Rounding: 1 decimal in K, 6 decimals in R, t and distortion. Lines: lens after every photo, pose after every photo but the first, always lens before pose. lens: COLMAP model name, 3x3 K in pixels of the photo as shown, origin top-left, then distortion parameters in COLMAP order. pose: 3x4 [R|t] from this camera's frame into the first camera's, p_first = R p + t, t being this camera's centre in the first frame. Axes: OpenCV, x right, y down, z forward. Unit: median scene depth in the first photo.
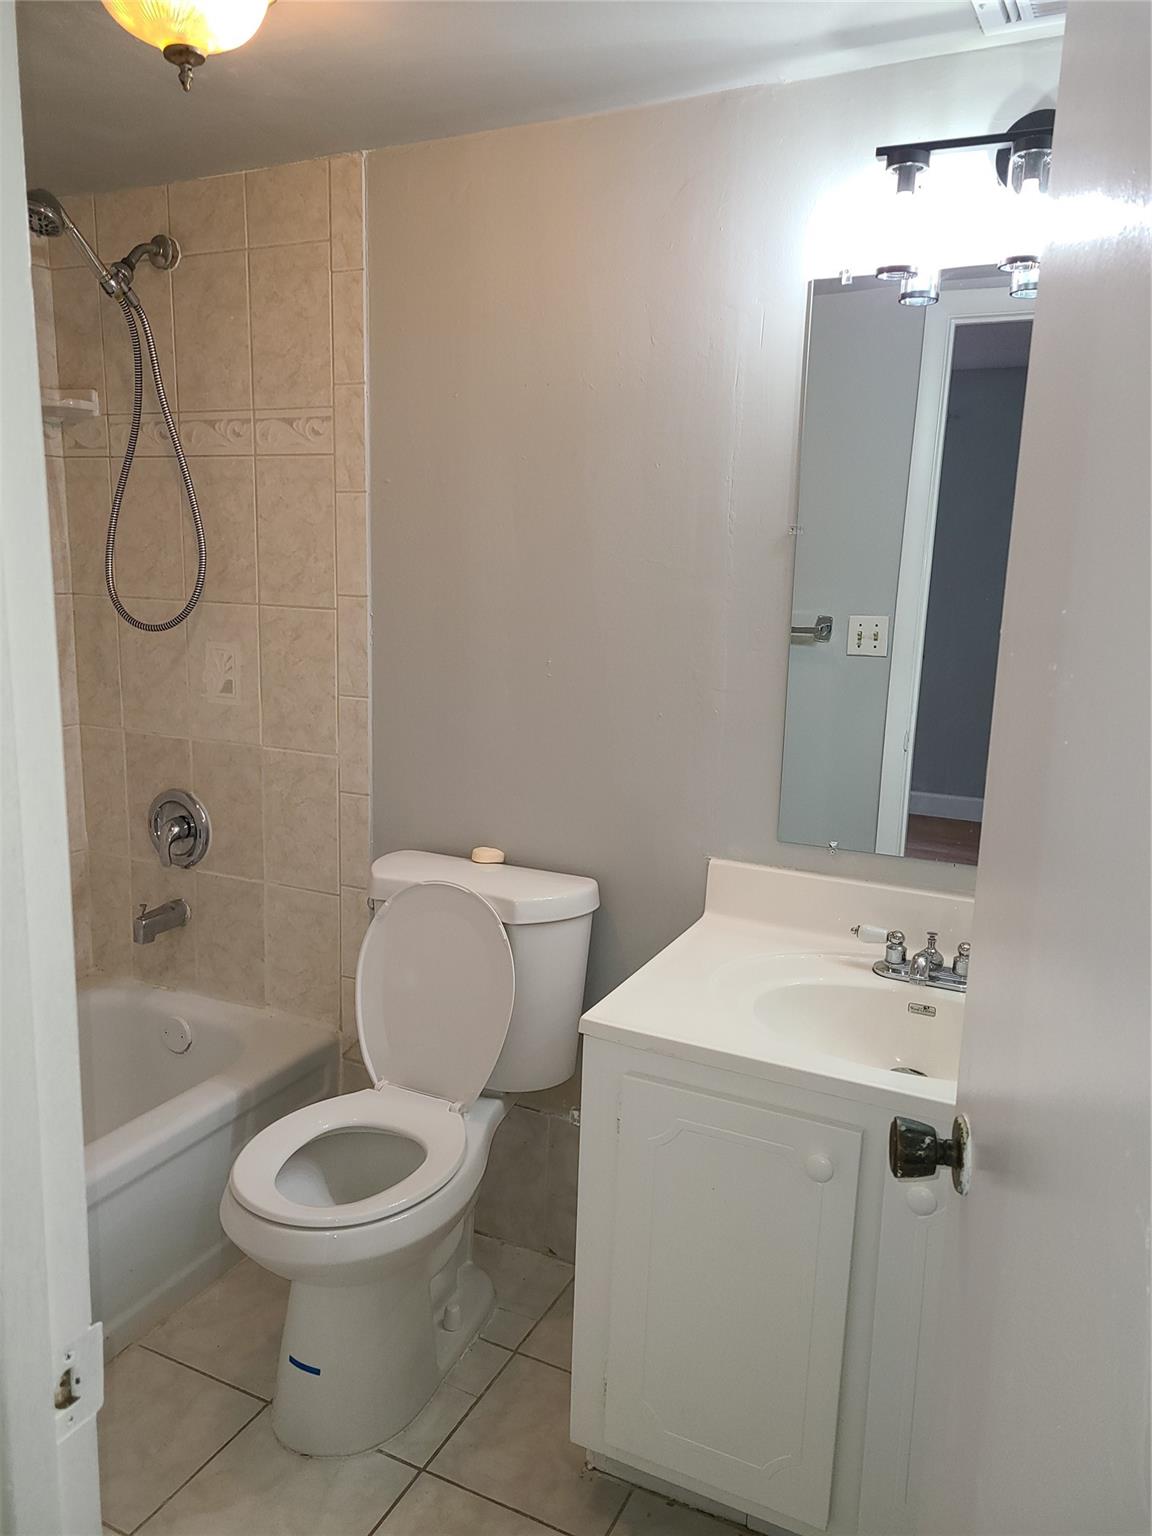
lens RADIAL K [[1153.2, 0, 544.7], [0, 1153.2, 784.9], [0, 0, 1]] dist [0.059536, -0.034401]
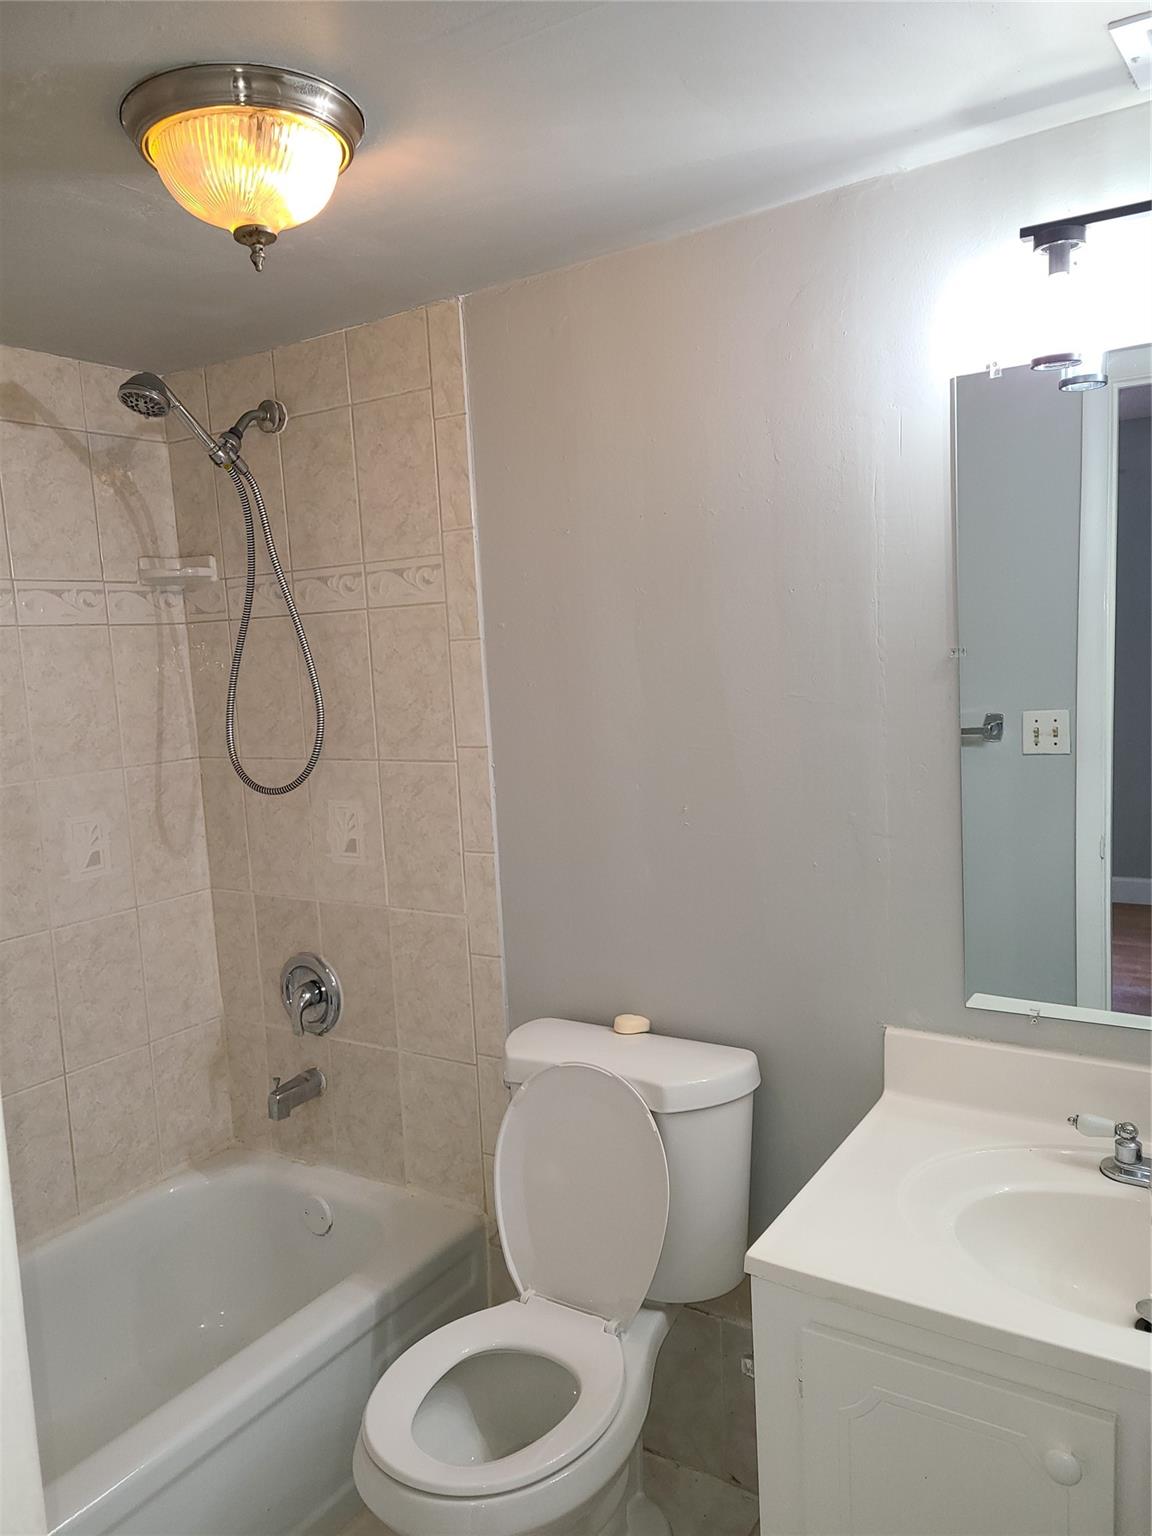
lens RADIAL K [[1153.2, 0, 544.7], [0, 1153.2, 784.9], [0, 0, 1]] dist [0.059536, -0.034401]
pose [[0.989267, -0.064439, -0.131146, 0.013981], [0.055115, 0.995769, -0.073529, -0.061014], [0.135329, 0.065511, 0.988633, 0.080466]]
